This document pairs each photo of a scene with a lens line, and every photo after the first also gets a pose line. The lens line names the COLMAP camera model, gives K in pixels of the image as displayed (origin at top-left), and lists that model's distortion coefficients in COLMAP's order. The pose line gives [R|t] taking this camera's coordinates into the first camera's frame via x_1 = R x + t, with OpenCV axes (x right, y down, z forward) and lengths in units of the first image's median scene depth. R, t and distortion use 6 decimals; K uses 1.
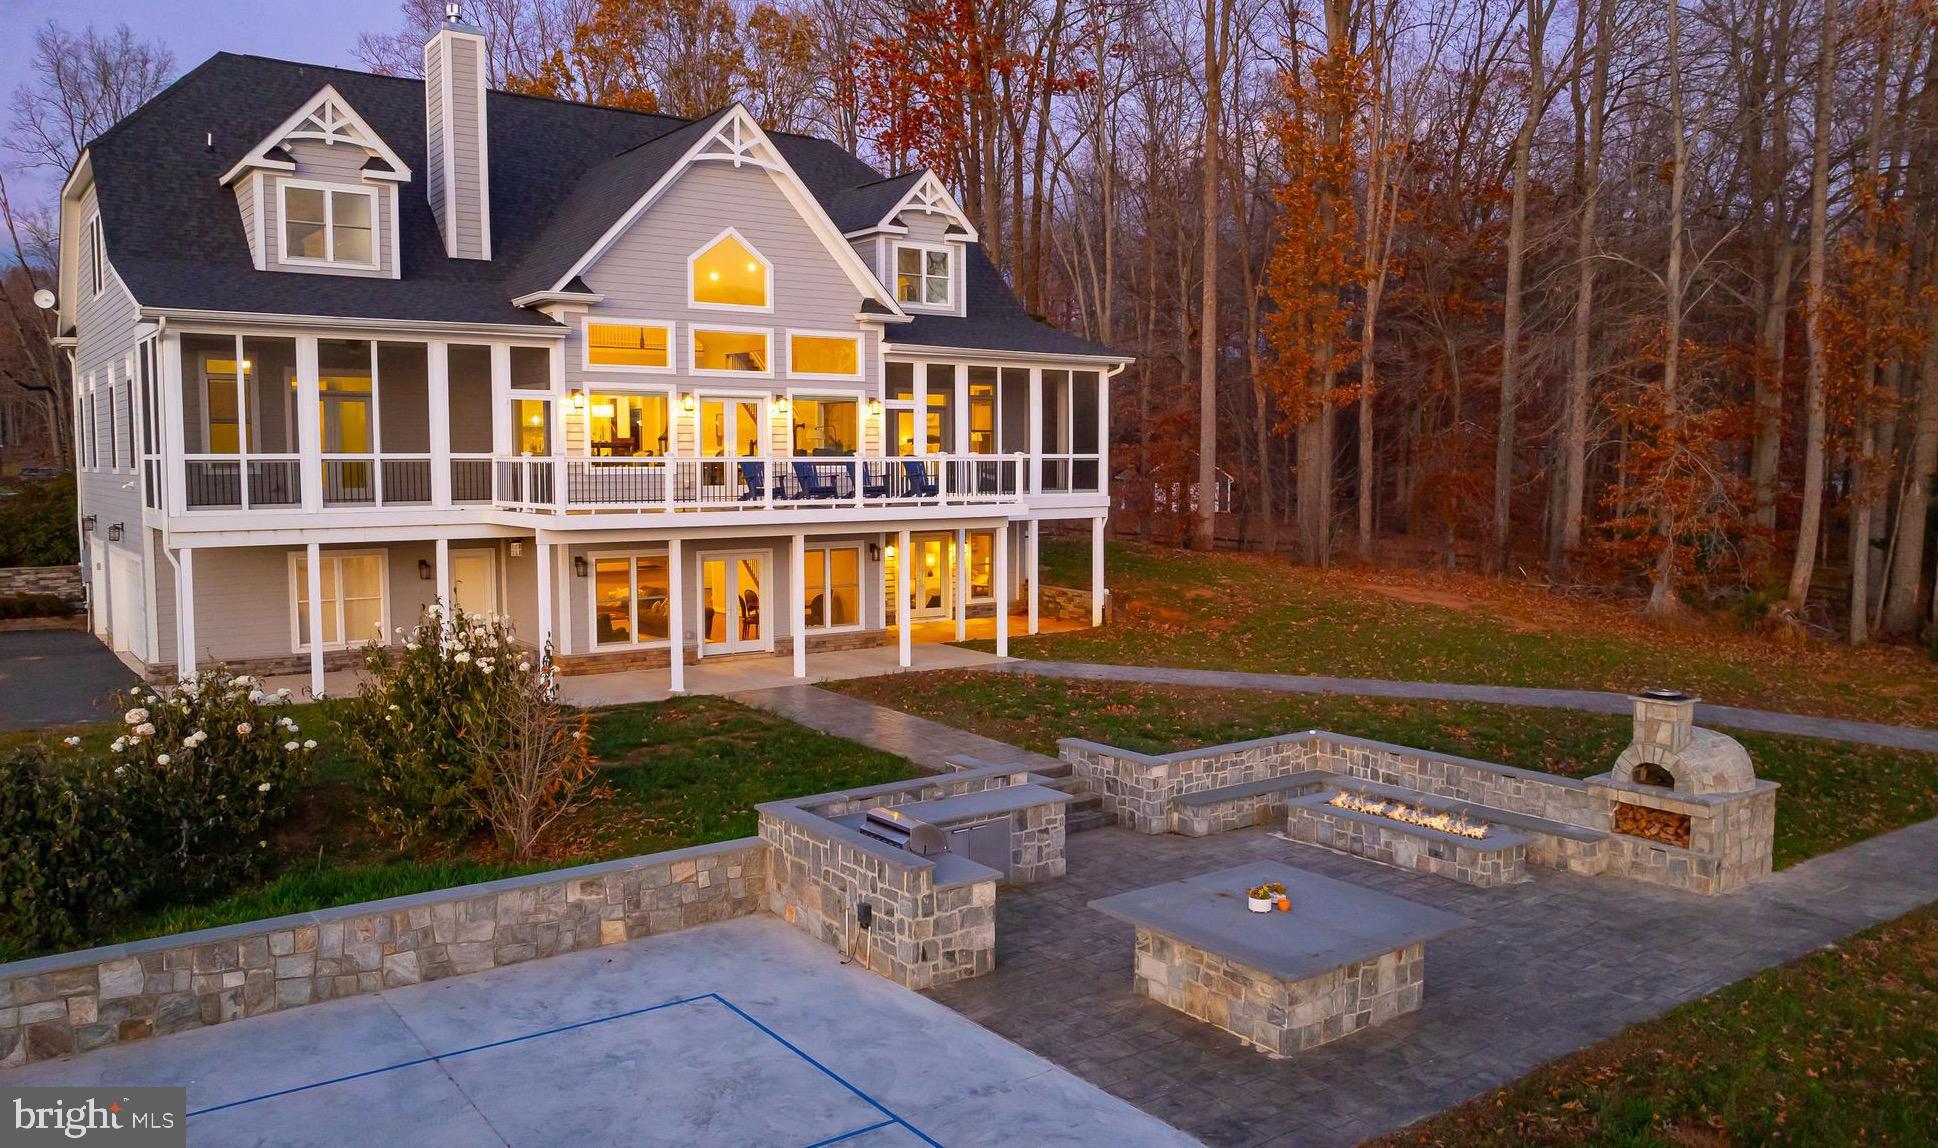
lens RADIAL K [[1421.9, 0, 912.4], [0, 1421.9, 567.3], [0, 0, 1]] dist [-0.010347, -0.013223]
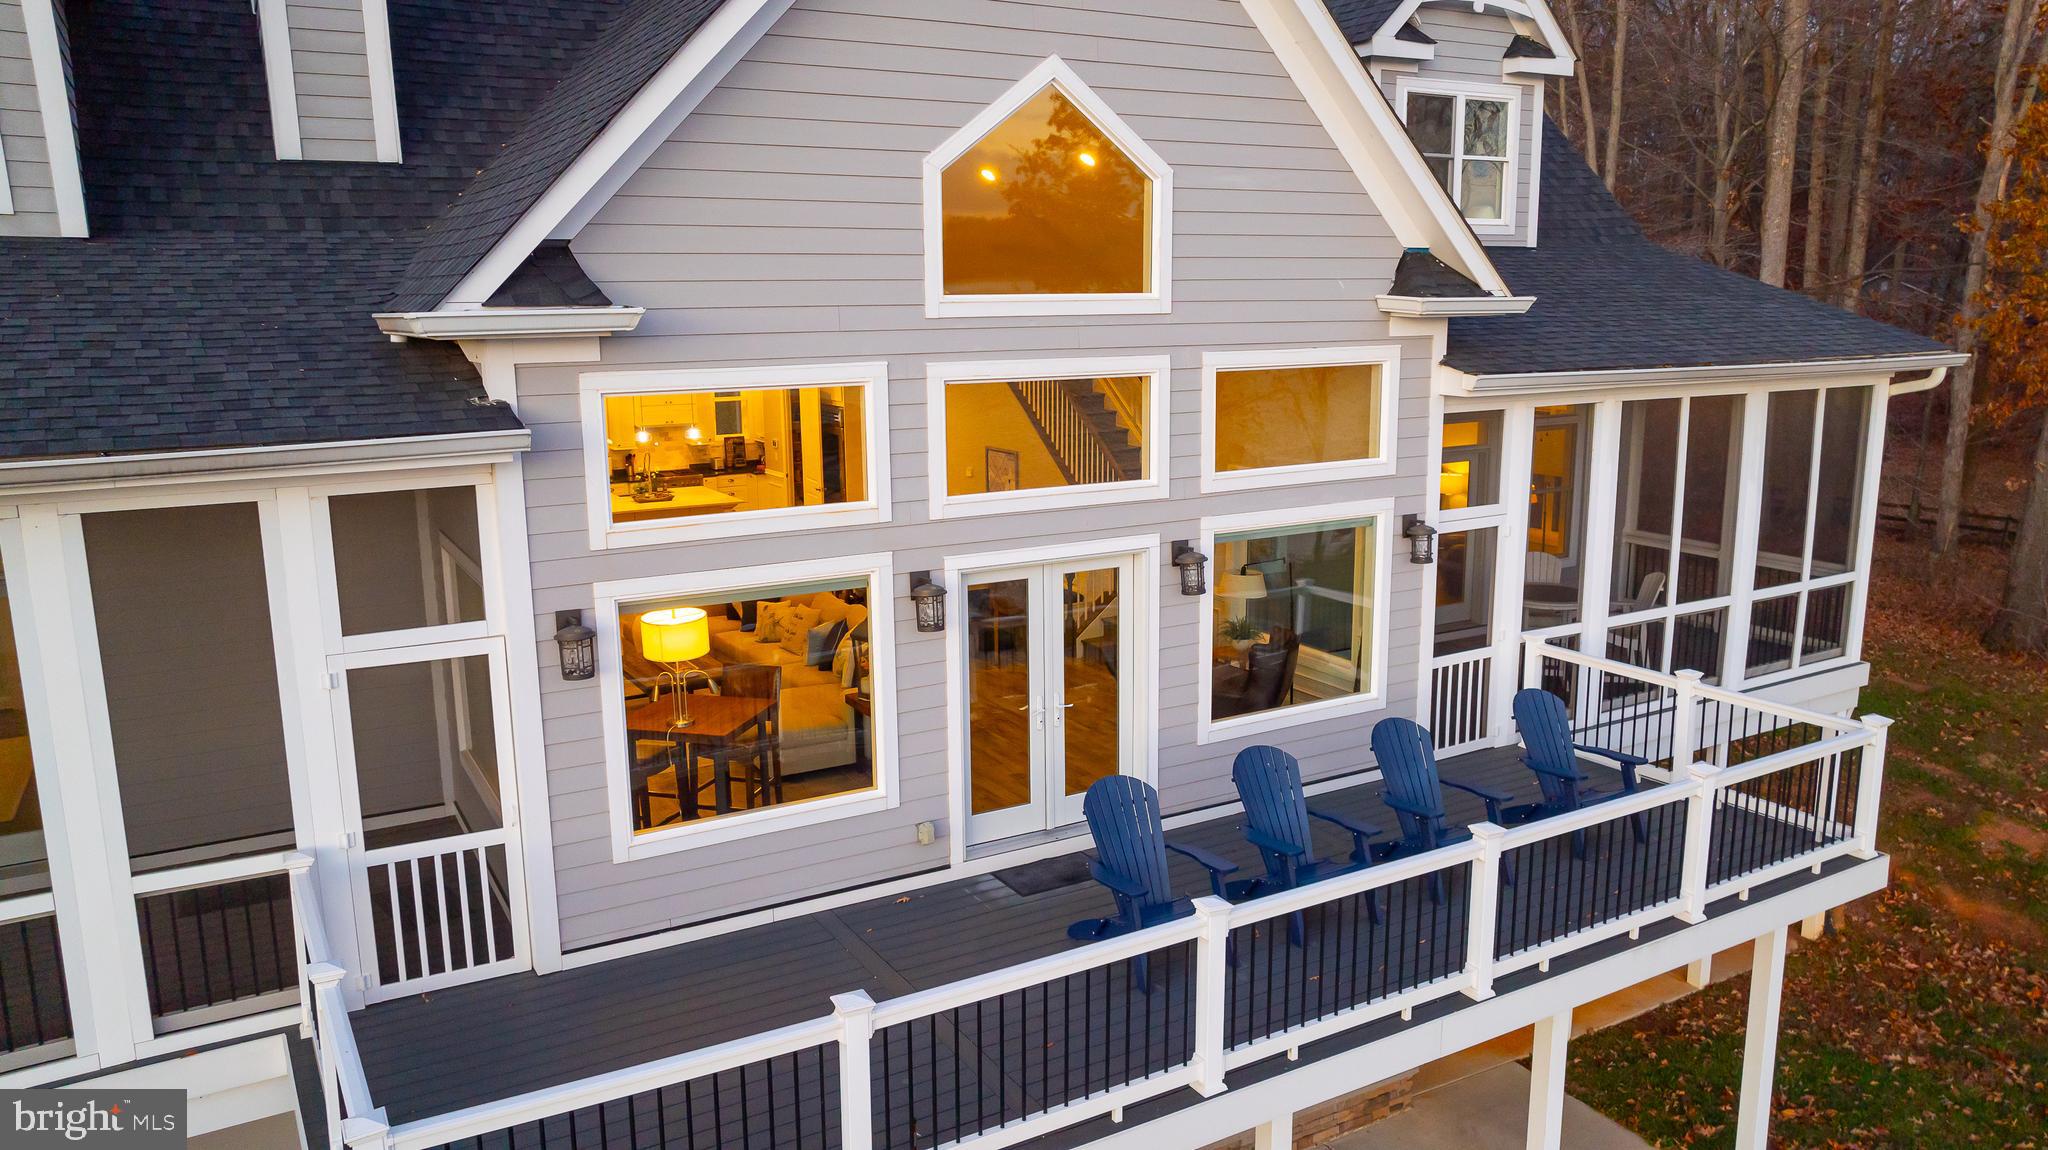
lens RADIAL K [[1408.2, 0, 1027.5], [0, 1408.2, 562.8], [0, 0, 1]] dist [-0.028189, 0.029806]
pose [[0.995971, 0.012119, -0.088856, -0.107640], [-0.001237, 0.992589, 0.121514, -0.169485], [0.089670, -0.120915, 0.988604, 0.691068]]
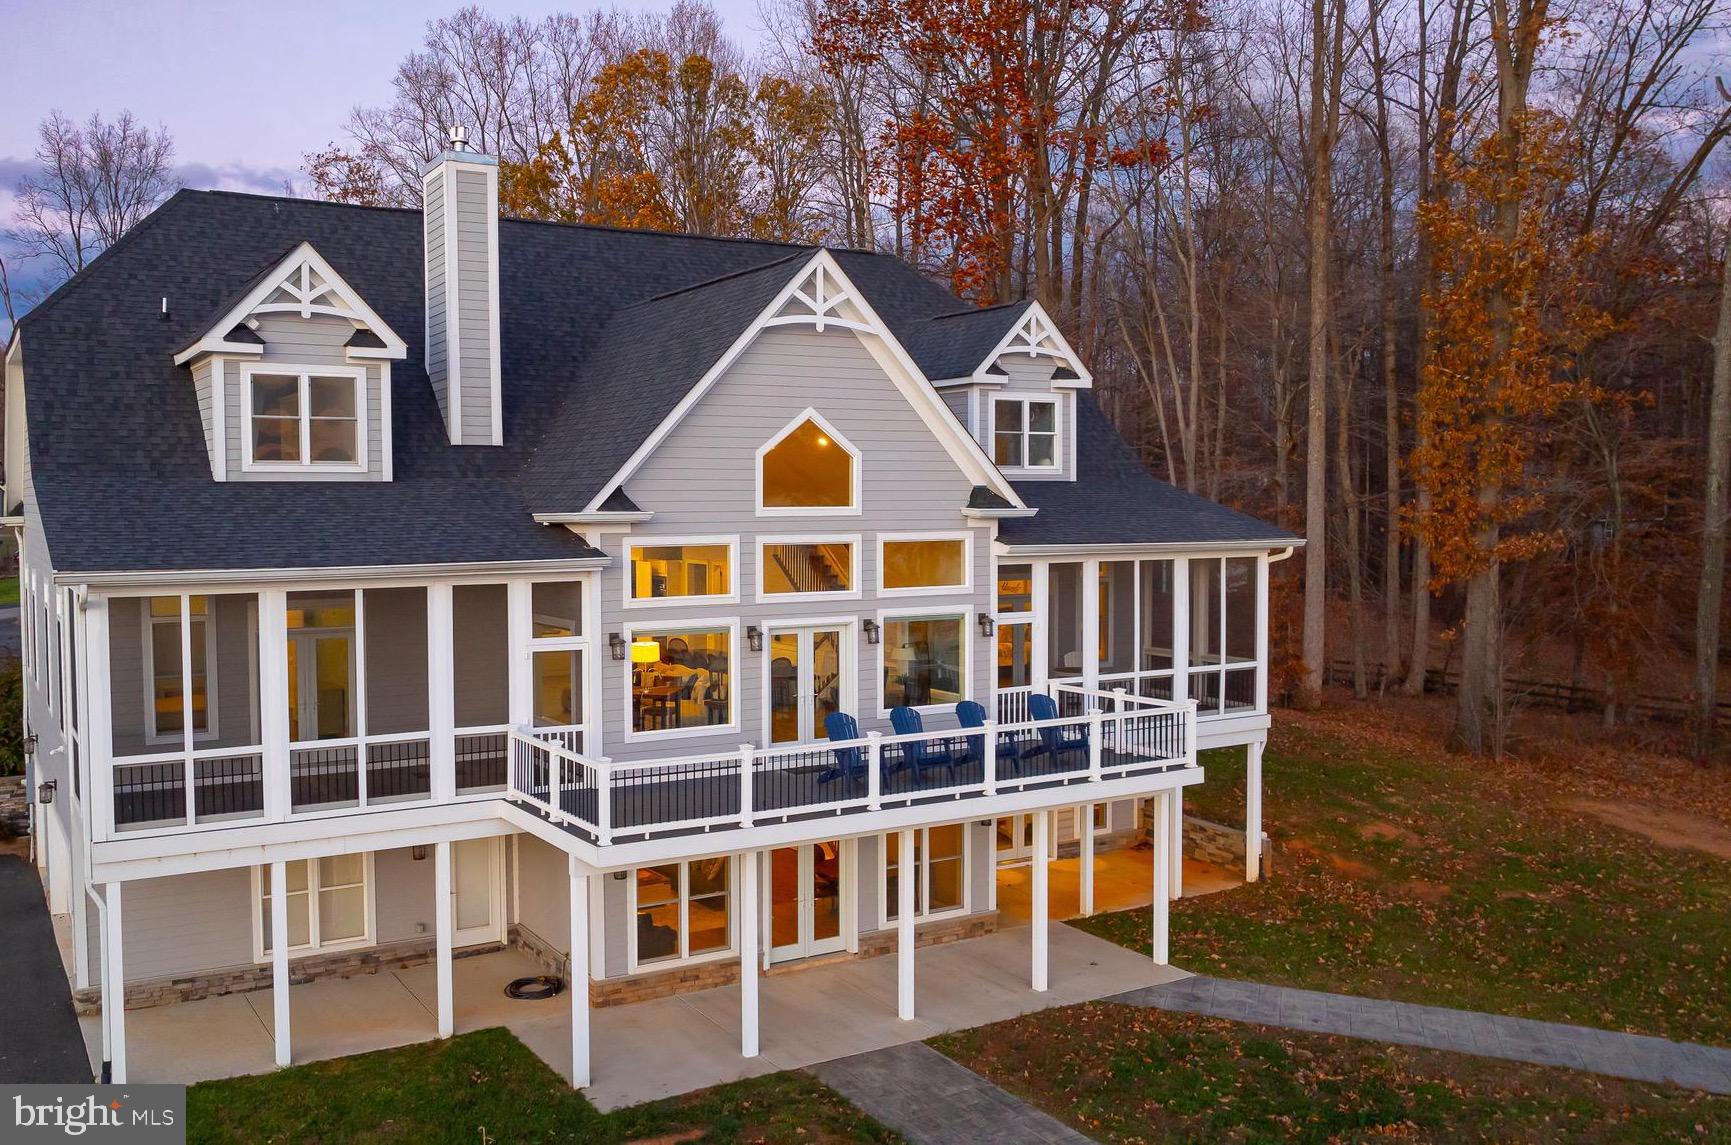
lens RADIAL K [[1414.6, 0, 717.4], [0, 1414.6, 565.3], [0, 0, 1]] dist [-0.010547, -0.007800]
pose [[0.993505, 0.002320, -0.113761, -0.093652], [-0.005292, 0.999652, -0.025826, -0.139368], [0.113661, 0.026261, 0.993172, 0.246582]]
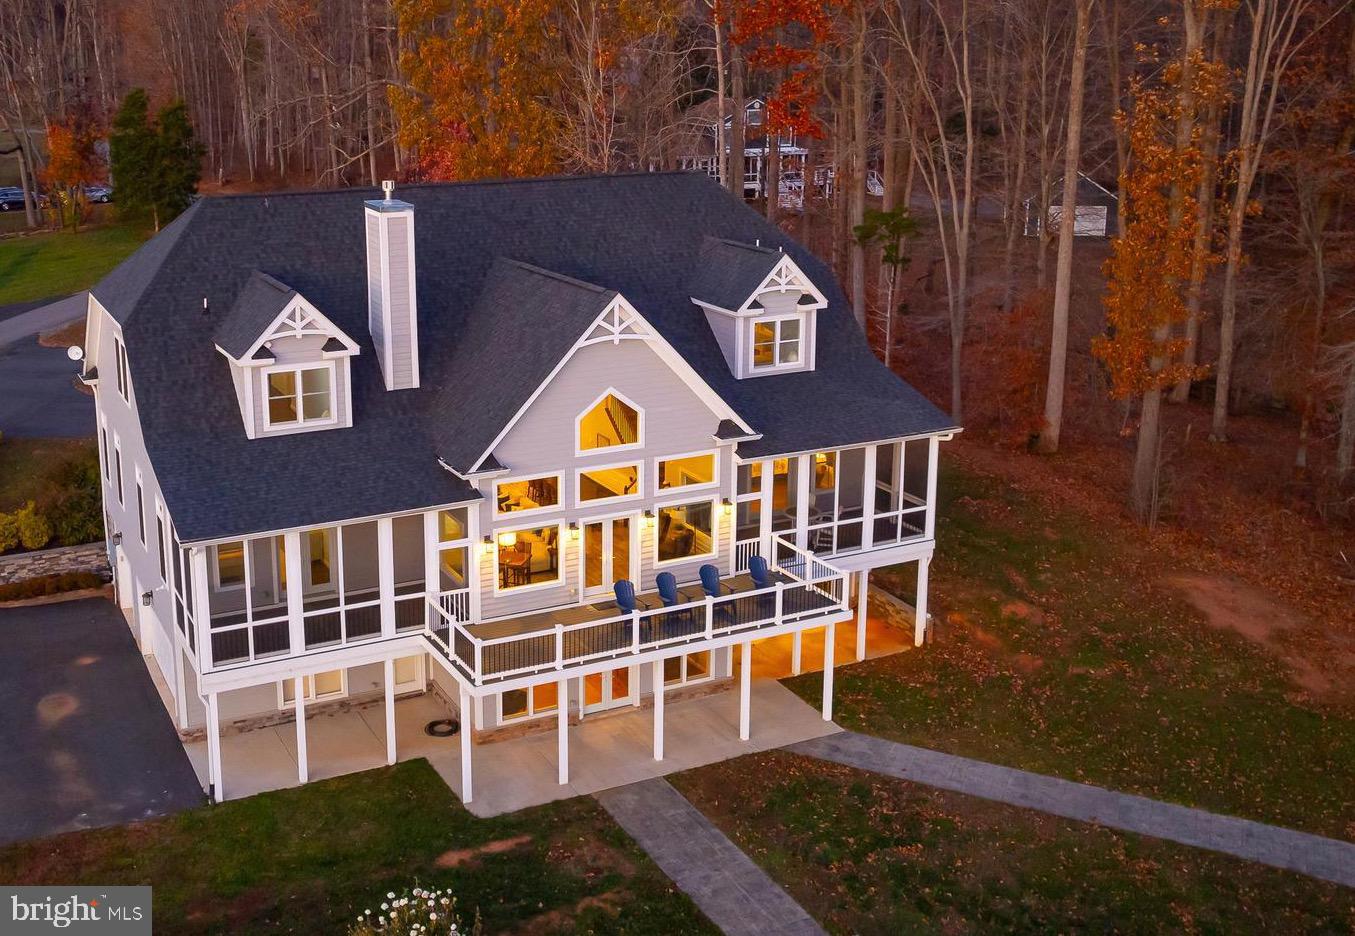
lens RADIAL K [[1425.0, 0, 526.0], [0, 1425.0, 338.2], [0, 0, 1]] dist [-0.007970, 0.000000]
pose [[0.982142, 0.032700, -0.185277, 0.027484], [-0.006759, 0.990277, 0.138948, -0.468269], [0.188020, -0.135215, 0.972813, -0.207863]]
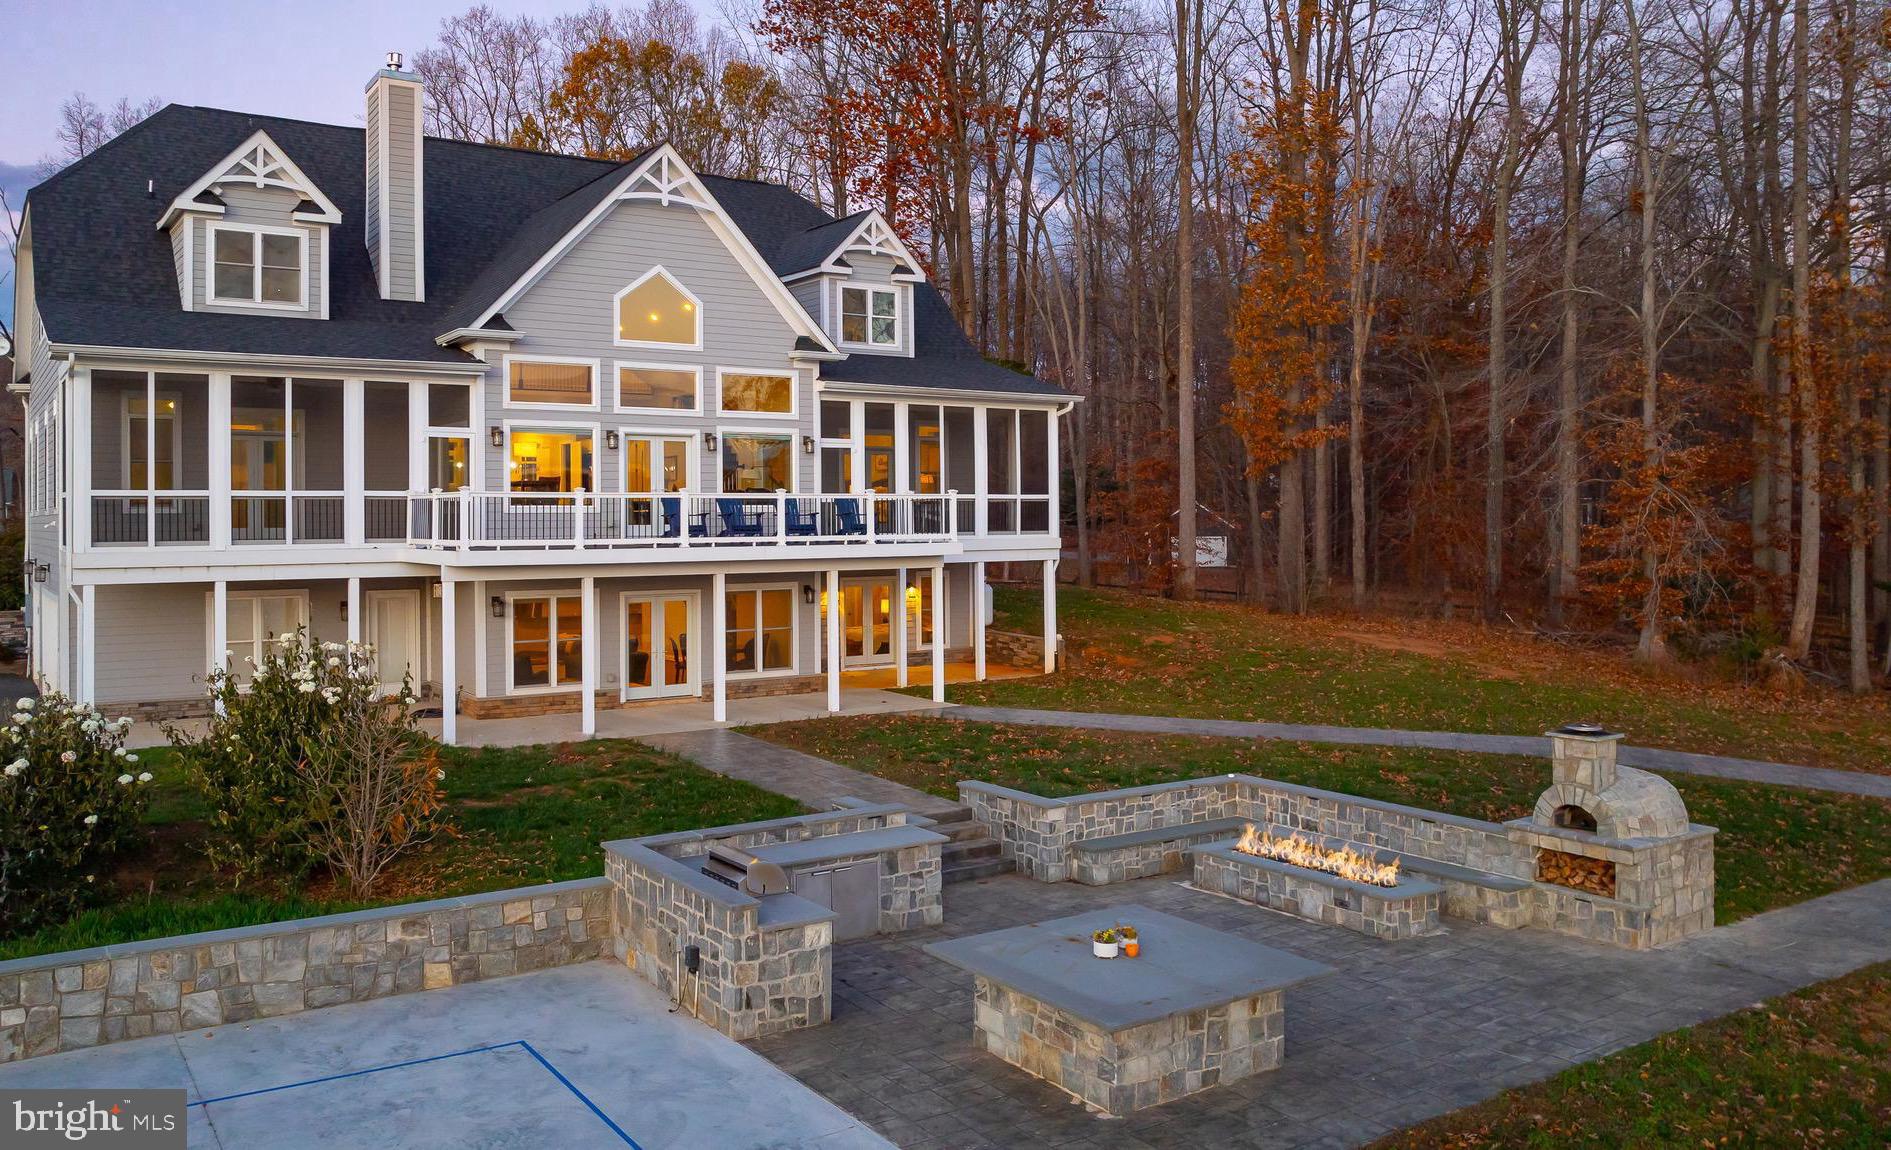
lens RADIAL K [[1440.9, 0, 868.2], [0, 1440.9, 507.3], [0, 0, 1]] dist [-0.016442, -0.001719]
pose [[0.999002, -0.003985, -0.044485, 0.064942], [0.000232, 0.996462, -0.084042, 0.014463], [0.044663, 0.083947, 0.995469, 0.018813]]
